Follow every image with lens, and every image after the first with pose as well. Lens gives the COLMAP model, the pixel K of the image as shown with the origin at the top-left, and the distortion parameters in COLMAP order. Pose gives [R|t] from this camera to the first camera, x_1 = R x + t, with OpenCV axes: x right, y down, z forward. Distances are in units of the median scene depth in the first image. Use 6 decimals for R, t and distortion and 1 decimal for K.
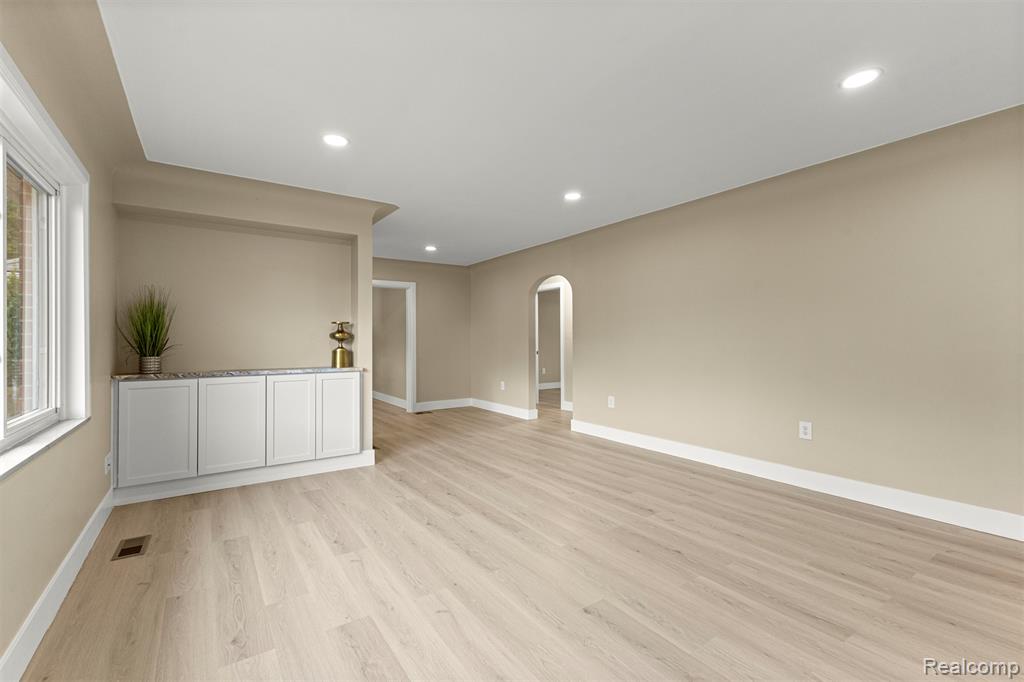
lens RADIAL K [[442.8, 0, 512.0], [0, 442.8, 341.0], [0, 0, 1]] dist [0.003237, 0.000114]
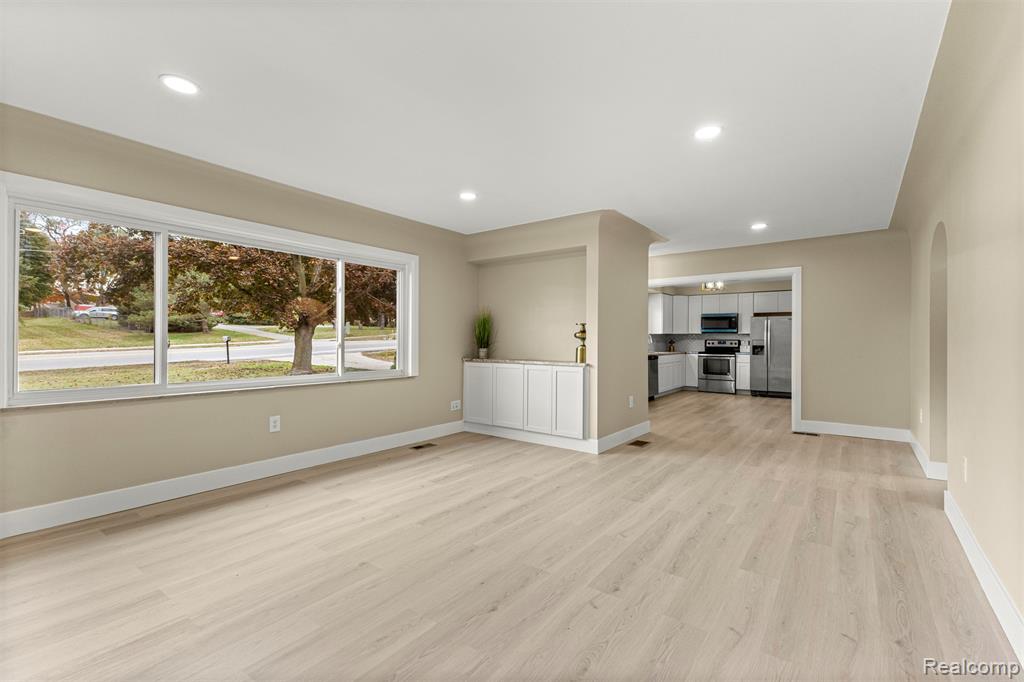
lens RADIAL K [[450.9, 0, 510.6], [0, 450.9, 335.2], [0, 0, 1]] dist [0.017444, -0.000402]
pose [[0.314186, -0.003594, -0.949355, 0.810667], [-0.006151, 0.999964, -0.005822, -0.004377], [0.949341, 0.007669, 0.314153, 0.544390]]
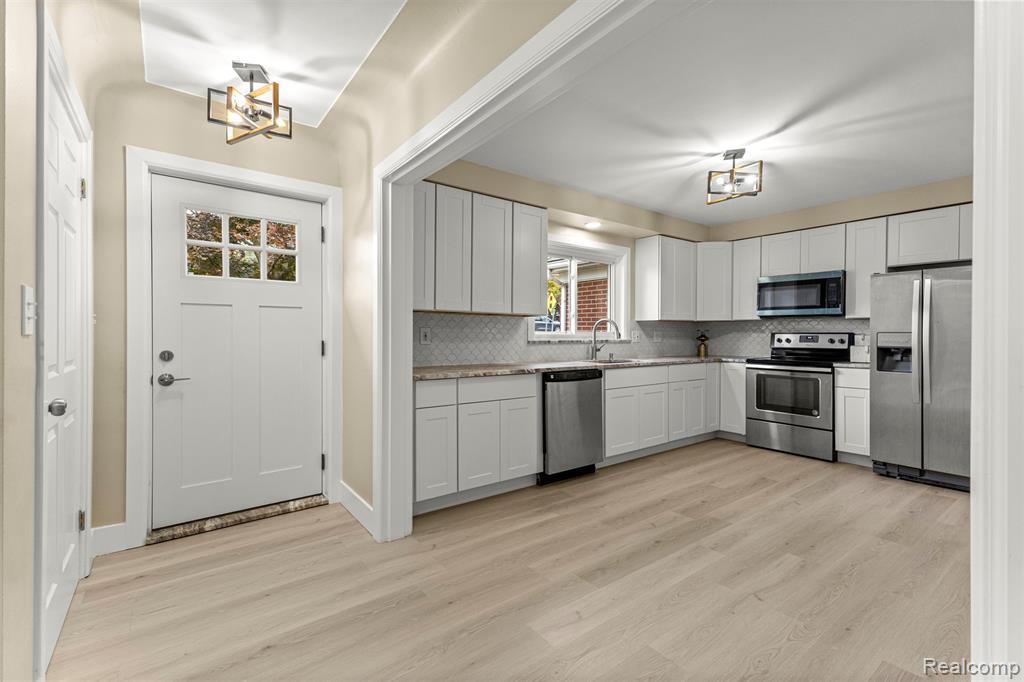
lens RADIAL K [[450.9, 0, 510.6], [0, 450.9, 335.2], [0, 0, 1]] dist [0.017444, -0.000402]
pose [[0.046354, 0.006140, -0.998906, -0.291404], [-0.004368, 0.999973, 0.005944, 0.003552], [0.998916, 0.004088, 0.046379, 1.872366]]
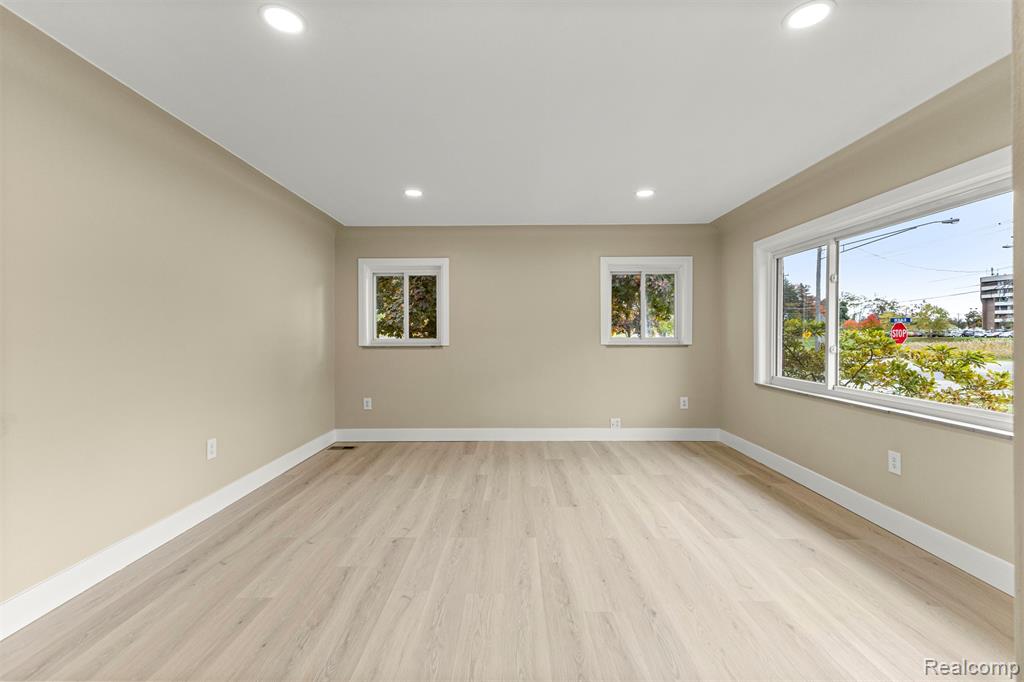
lens RADIAL K [[450.9, 0, 510.6], [0, 450.9, 335.2], [0, 0, 1]] dist [0.017444, -0.000402]
pose [[-0.818216, 0.006269, 0.574877, -0.340084], [0.007164, 0.999974, -0.000709, -0.018401], [-0.574867, 0.003538, -0.818240, 1.395947]]
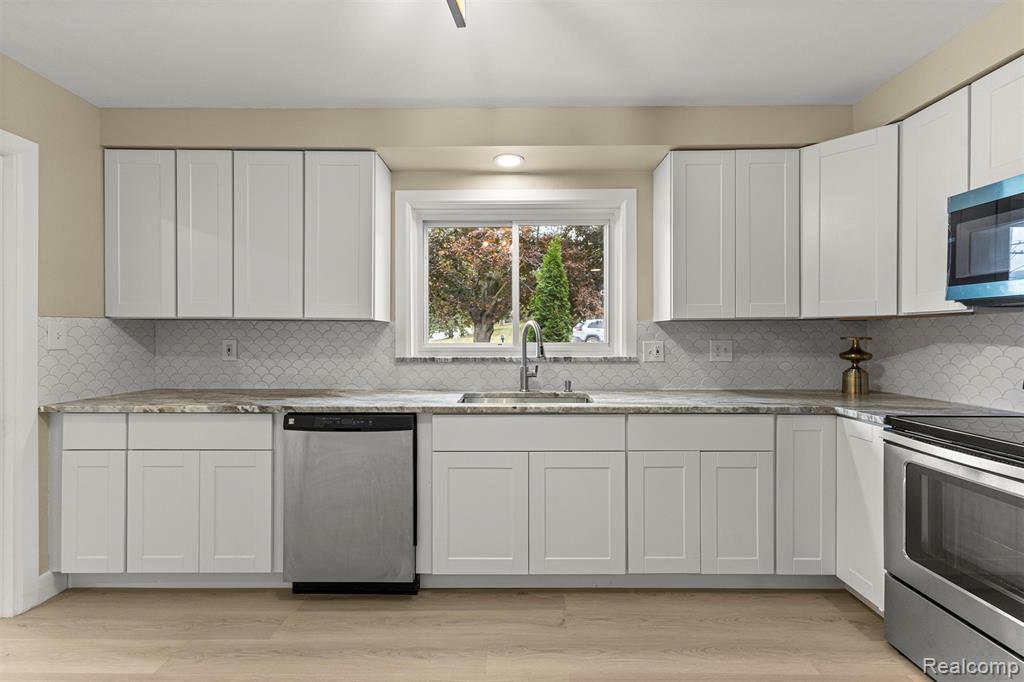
lens RADIAL K [[438.2, 0, 513.7], [0, 438.2, 339.0], [0, 0, 1]] dist [0.002907, 0.000144]
pose [[-0.568359, 0.008602, -0.822736, -0.956040], [0.001707, 0.999956, 0.009275, -0.013782], [0.822779, 0.003867, -0.568348, 2.573167]]
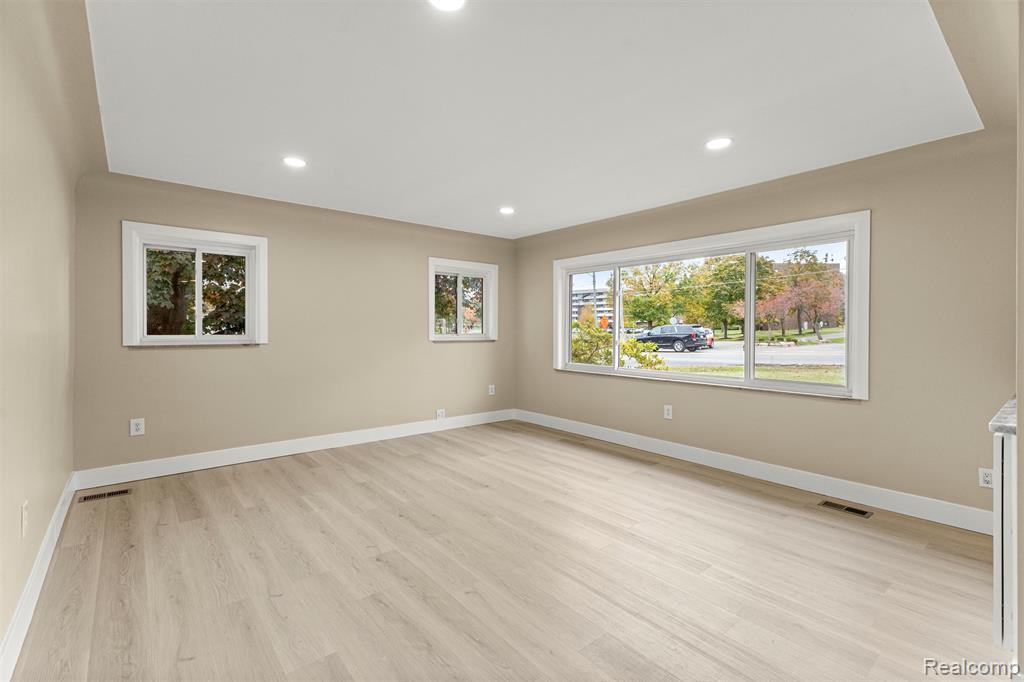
lens RADIAL K [[457.3, 0, 512.1], [0, 457.3, 330.8], [0, 0, 1]] dist [0.010739, -0.000700]
pose [[-0.995960, 0.001162, -0.089795, 0.129285], [0.000821, 0.999992, 0.003827, -0.025830], [0.089799, 0.003737, -0.995953, 1.604962]]
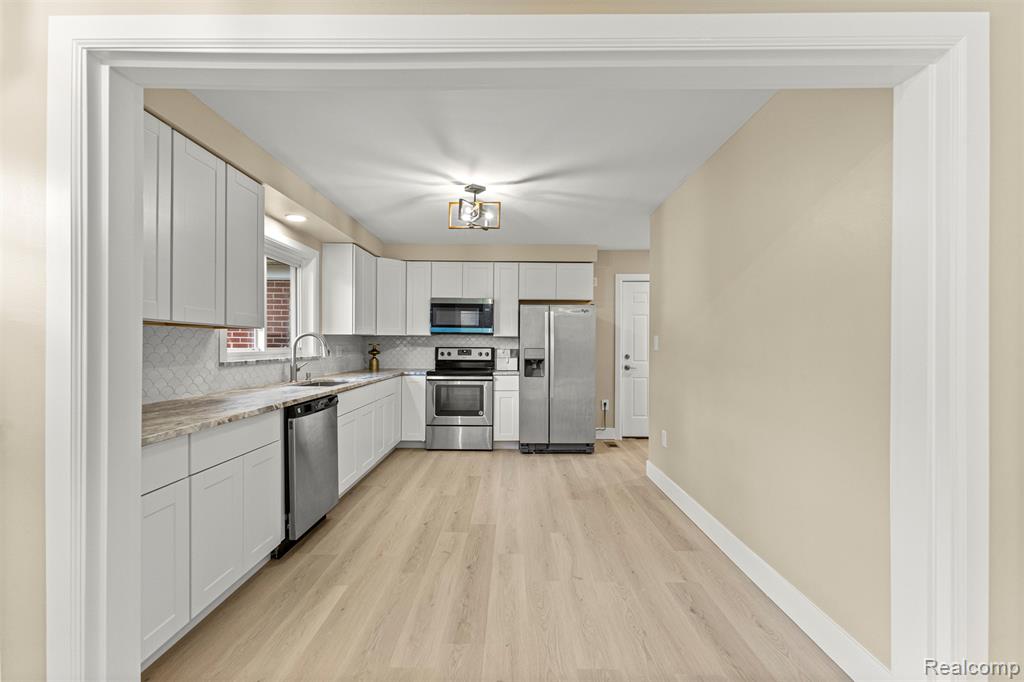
lens RADIAL K [[442.8, 0, 512.0], [0, 442.8, 341.0], [0, 0, 1]] dist [0.003237, 0.000114]
pose [[0.823528, 0.003372, -0.567266, -0.556310], [-0.008062, 0.999951, -0.005760, -0.014485], [0.567219, 0.009317, 0.823514, 1.603444]]
